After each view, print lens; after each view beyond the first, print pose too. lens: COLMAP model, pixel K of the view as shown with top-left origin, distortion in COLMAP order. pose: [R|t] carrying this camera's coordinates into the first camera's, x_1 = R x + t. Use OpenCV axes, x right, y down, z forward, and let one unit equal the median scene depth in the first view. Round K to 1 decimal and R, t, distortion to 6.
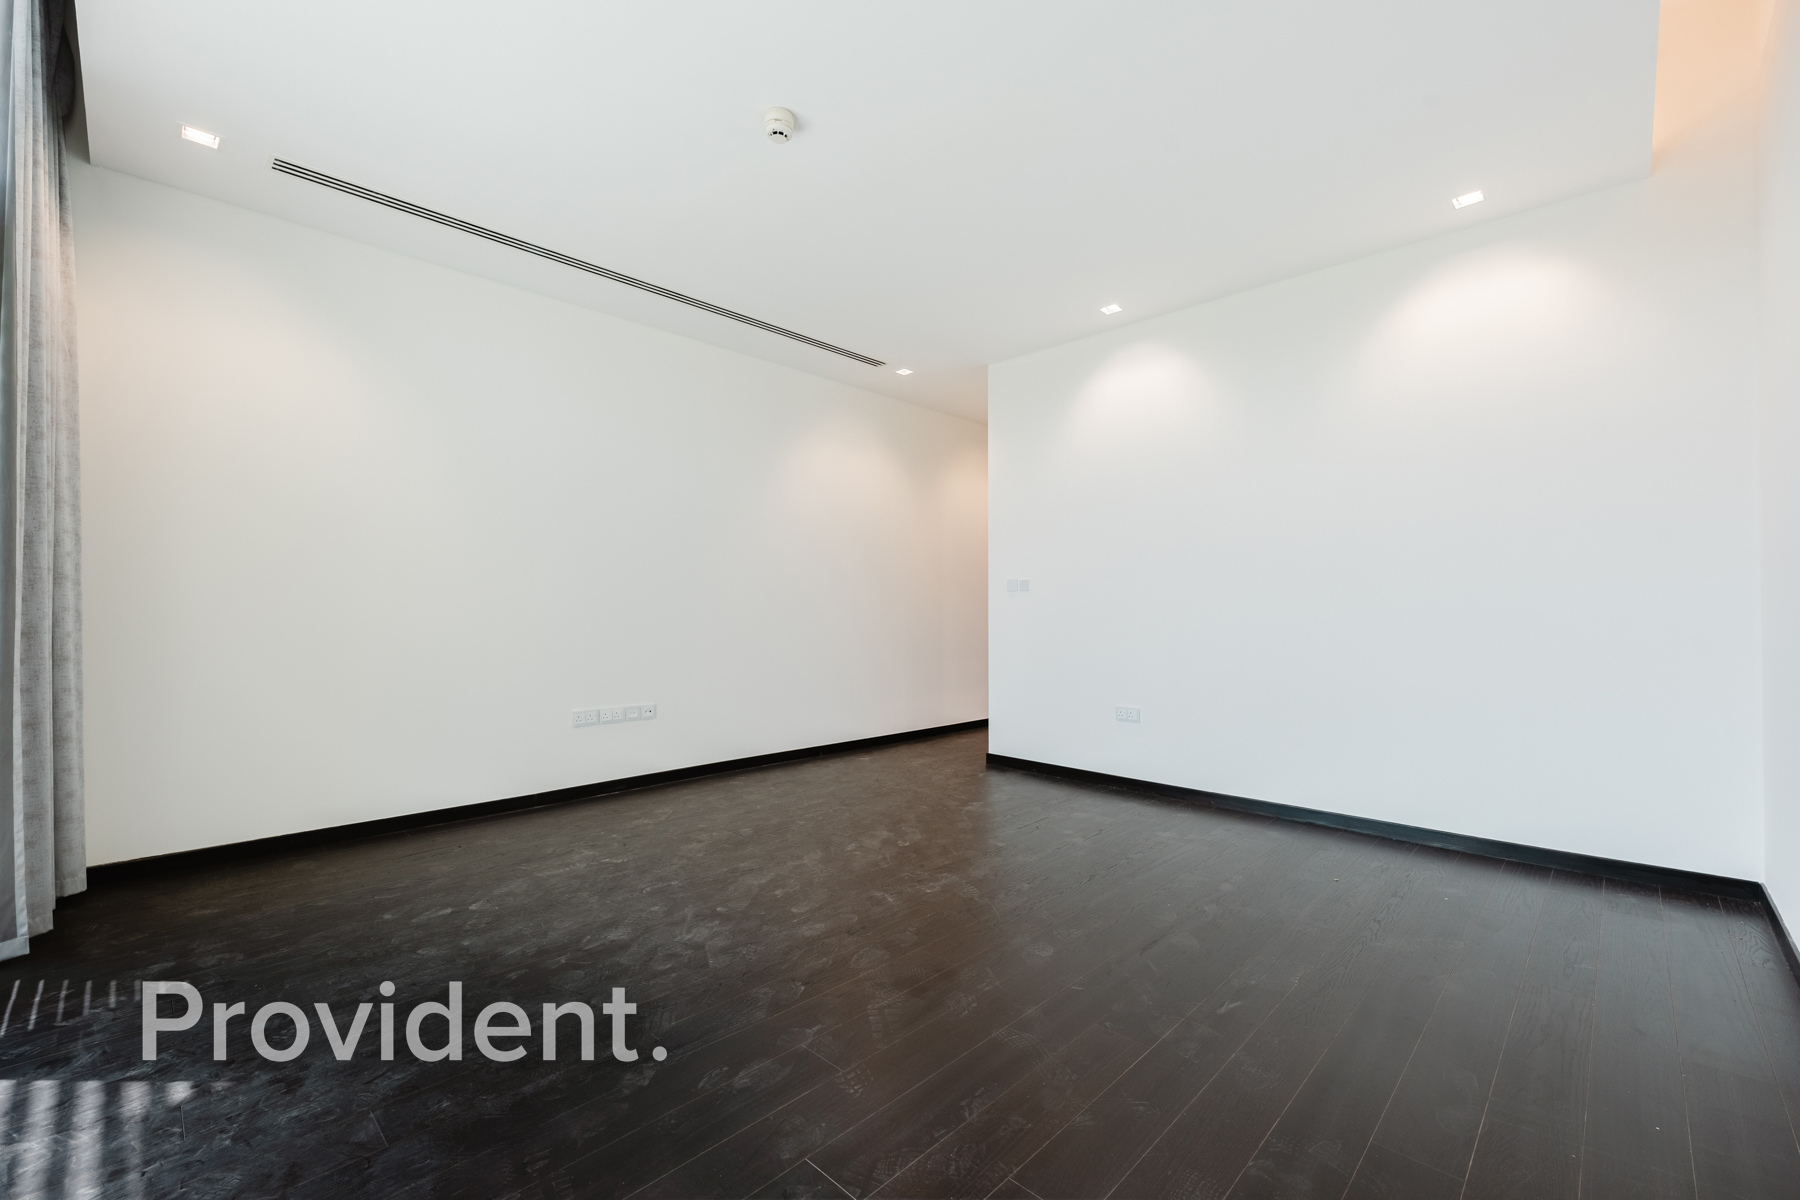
lens RADIAL K [[768.7, 0, 900.4], [0, 768.7, 602.4], [0, 0, 1]] dist [0.000000, 0.000000]
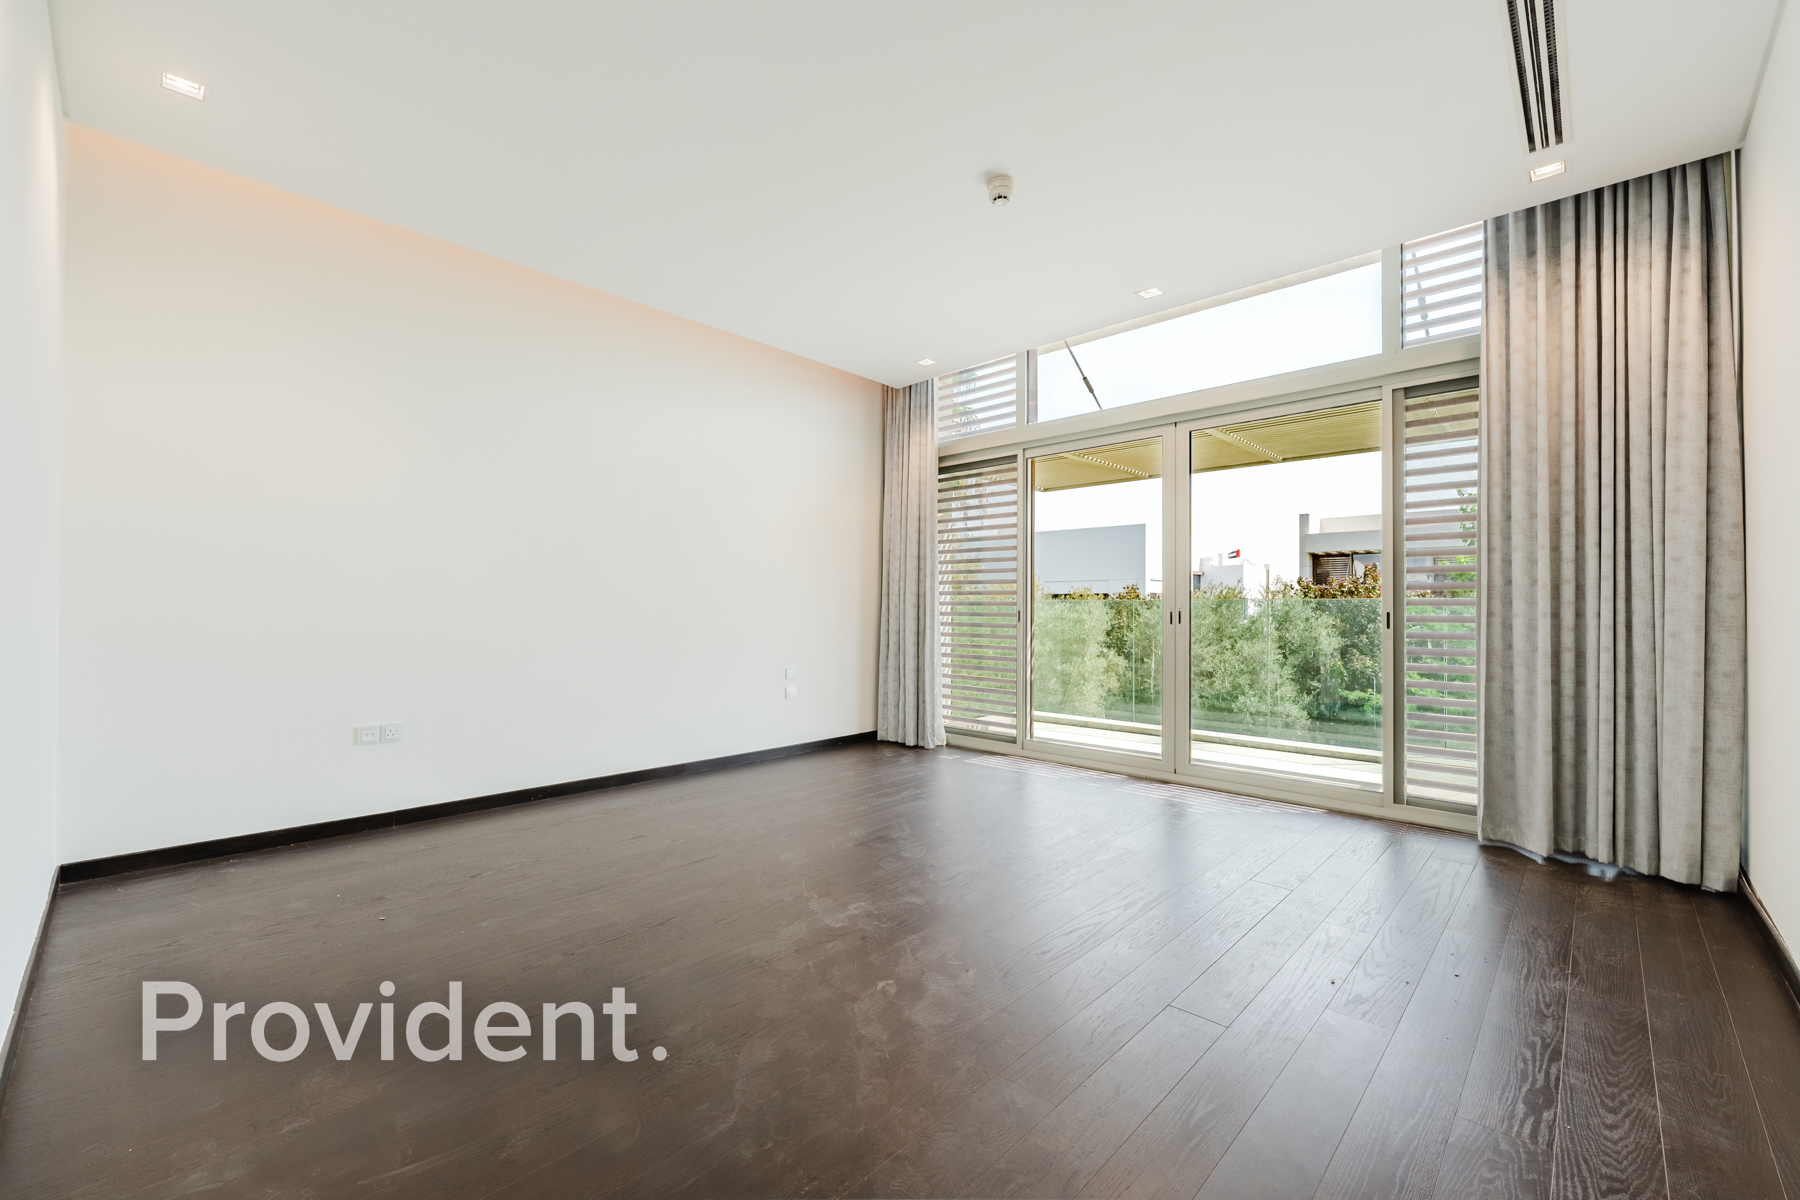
lens RADIAL K [[716.7, 0, 899.5], [0, 716.7, 599.7], [0, 0, 1]] dist [0.001386, 0.000139]
pose [[-0.999972, -0.005733, -0.004856, -0.002371], [-0.005743, 0.999981, 0.002147, 0.000462], [0.004844, 0.002175, -0.999986, 1.696468]]
